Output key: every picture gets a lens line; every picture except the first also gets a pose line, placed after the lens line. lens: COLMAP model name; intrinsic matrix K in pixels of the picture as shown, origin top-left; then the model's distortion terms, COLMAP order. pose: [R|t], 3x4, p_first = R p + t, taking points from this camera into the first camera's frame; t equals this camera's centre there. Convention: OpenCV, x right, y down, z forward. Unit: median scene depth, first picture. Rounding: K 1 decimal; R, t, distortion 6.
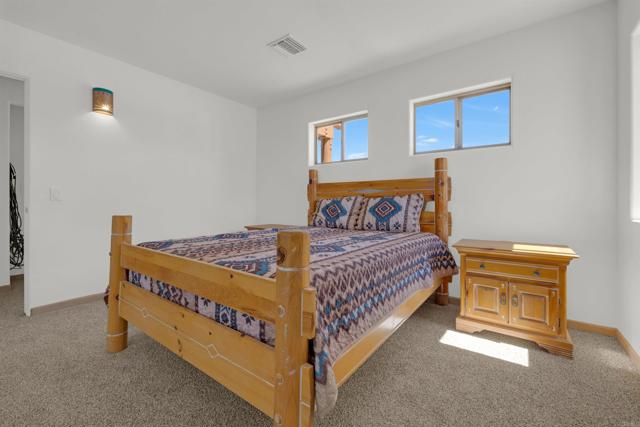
lens RADIAL K [[271.3, 0, 320.4], [0, 271.3, 205.5], [0, 0, 1]] dist [0.002572, 0.000143]
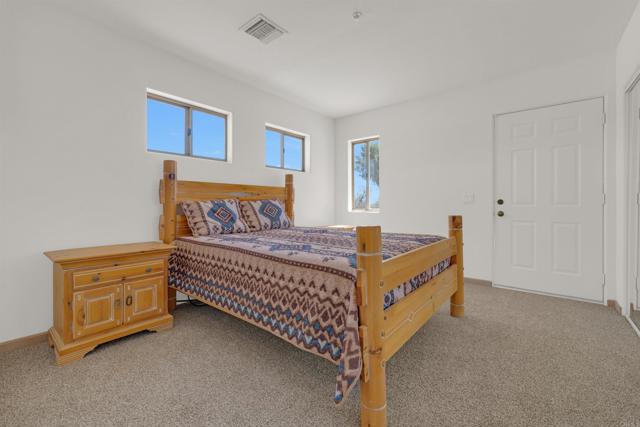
lens RADIAL K [[271.3, 0, 320.4], [0, 271.3, 205.5], [0, 0, 1]] dist [0.002572, 0.000143]
pose [[0.057545, -0.004169, 0.998334, -0.825859], [0.006544, 0.999971, 0.003799, -0.012090], [-0.998321, 0.006315, 0.057571, 0.635494]]
